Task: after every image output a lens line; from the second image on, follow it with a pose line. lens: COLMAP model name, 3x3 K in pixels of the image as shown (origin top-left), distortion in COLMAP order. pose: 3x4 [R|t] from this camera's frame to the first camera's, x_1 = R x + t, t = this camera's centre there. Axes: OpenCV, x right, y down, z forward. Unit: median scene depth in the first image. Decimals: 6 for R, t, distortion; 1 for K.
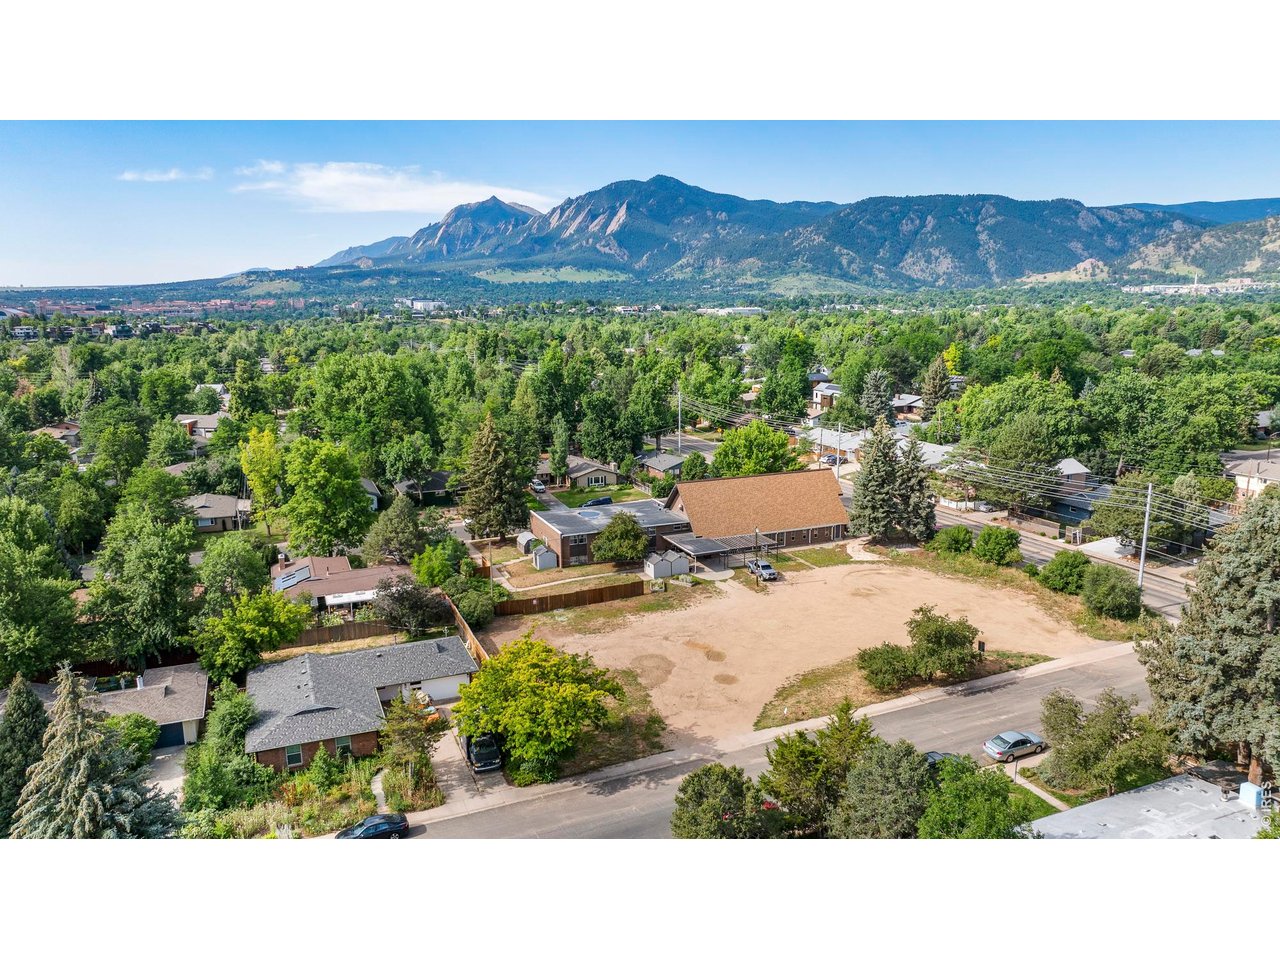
lens RADIAL K [[903.8, 0, 642.6], [0, 903.8, 472.4], [0, 0, 1]] dist [-0.020086, 0.003851]
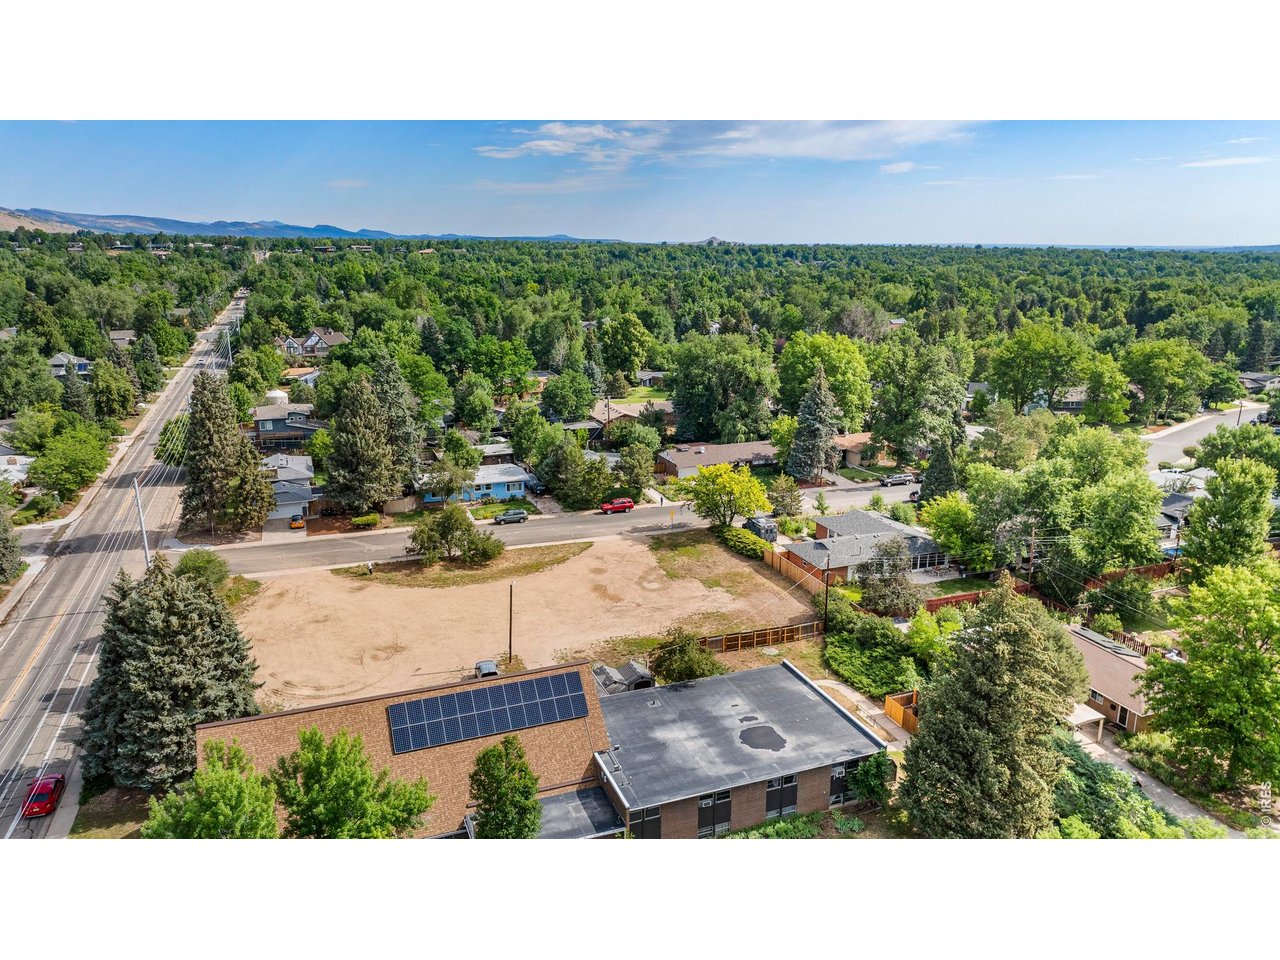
lens RADIAL K [[903.8, 0, 642.6], [0, 903.8, 472.4], [0, 0, 1]] dist [-0.020086, 0.003851]
pose [[-0.999478, -0.002134, 0.032223, -0.010917], [0.011991, 0.901951, 0.431671, -0.390799], [-0.029985, 0.431832, -0.901455, 1.802944]]
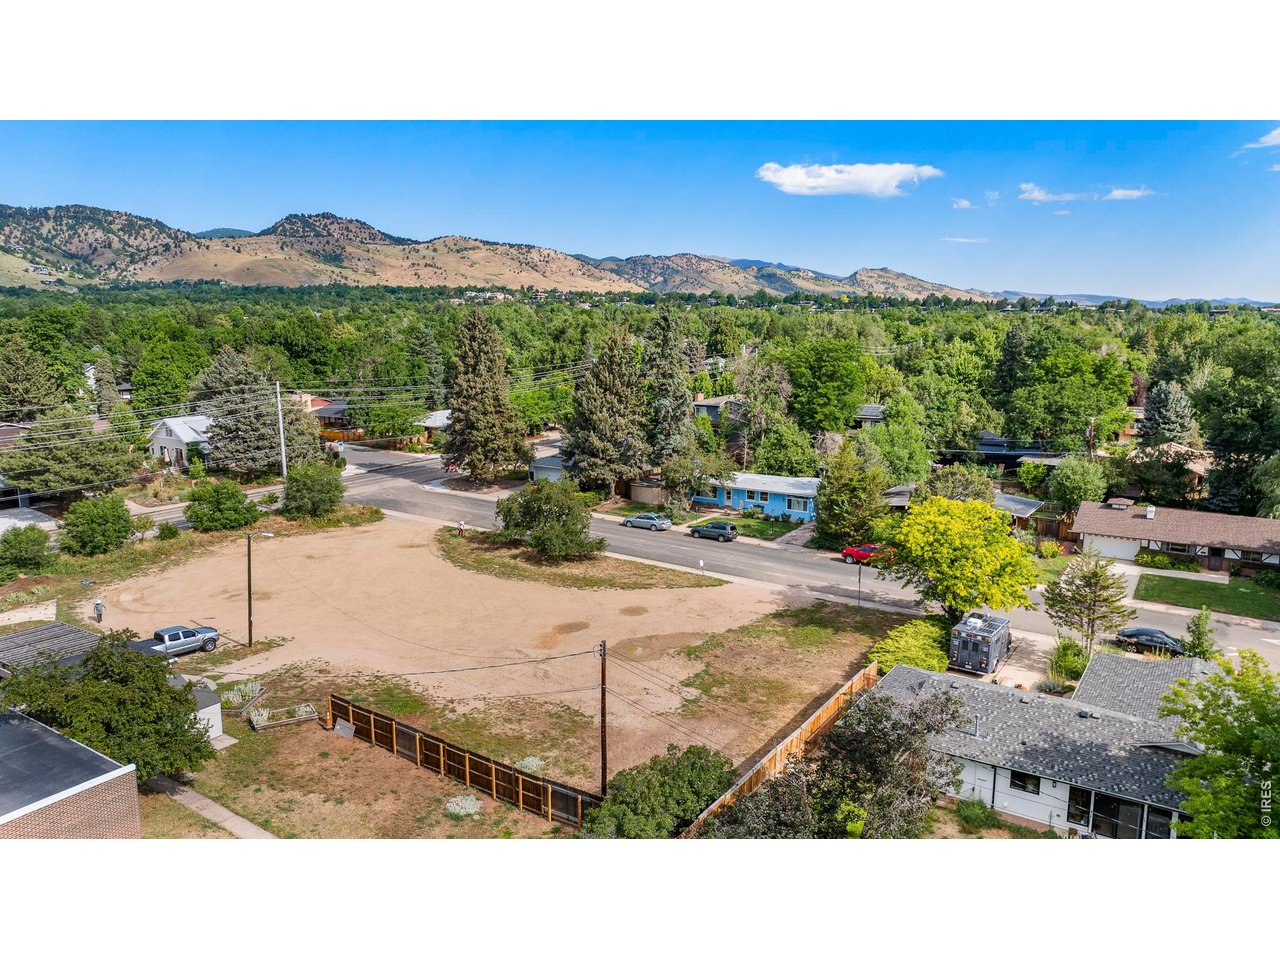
lens RADIAL K [[903.8, 0, 642.6], [0, 903.8, 472.4], [0, 0, 1]] dist [-0.020086, 0.003851]
pose [[-0.547294, -0.132291, 0.826419, -0.477568], [0.166874, 0.950354, 0.262642, -0.082757], [-0.820136, 0.281650, -0.498047, 1.163785]]
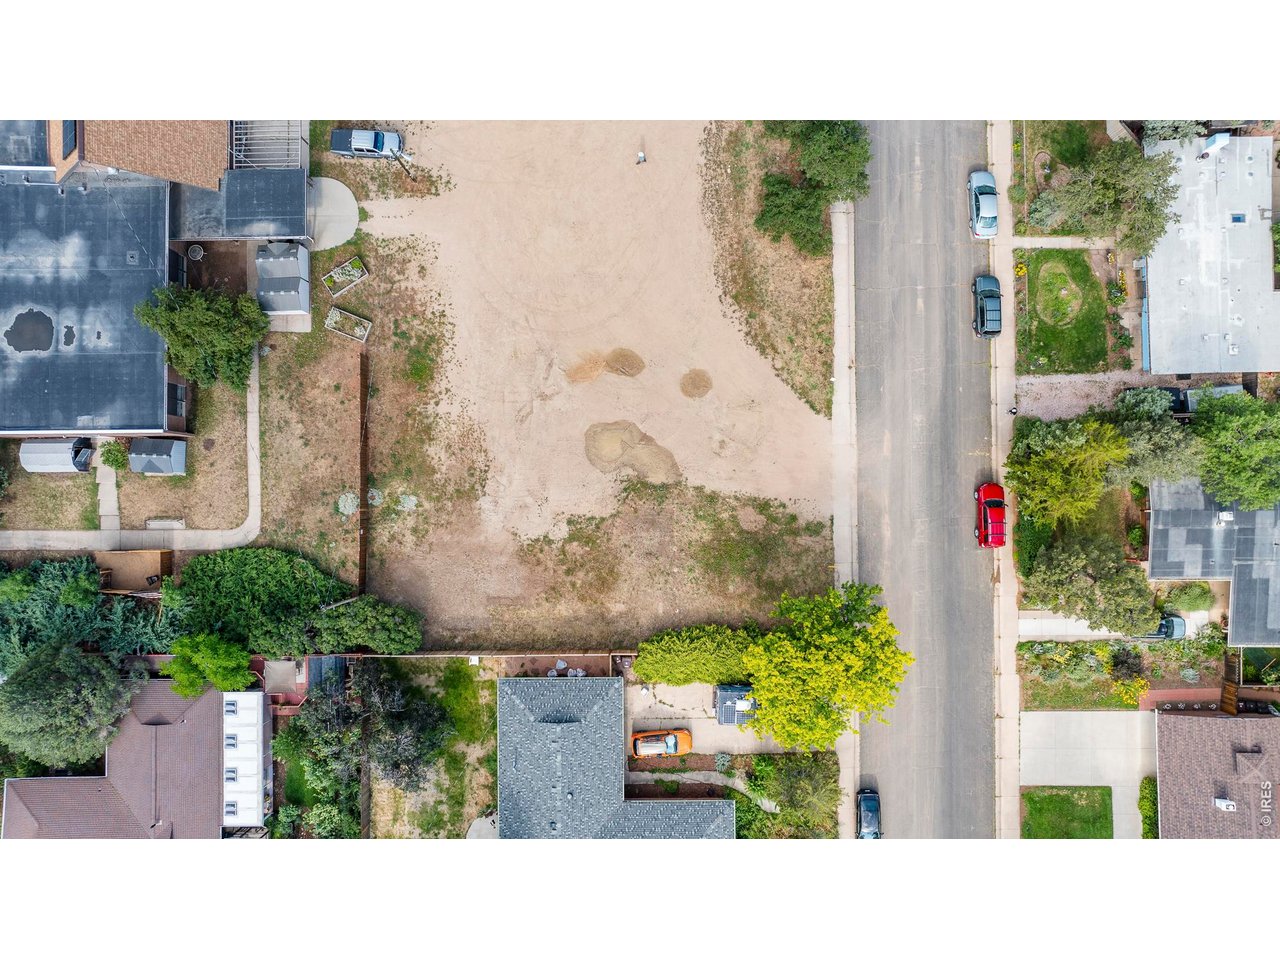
lens RADIAL K [[916.0, 0, 643.2], [0, 916.0, 510.3], [0, 0, 1]] dist [0.001114, -0.048038]
pose [[0.384026, -0.923015, 0.023801, -0.043667], [0.193749, 0.105760, 0.975334, -0.492718], [-0.902765, -0.369942, 0.219448, 0.702087]]
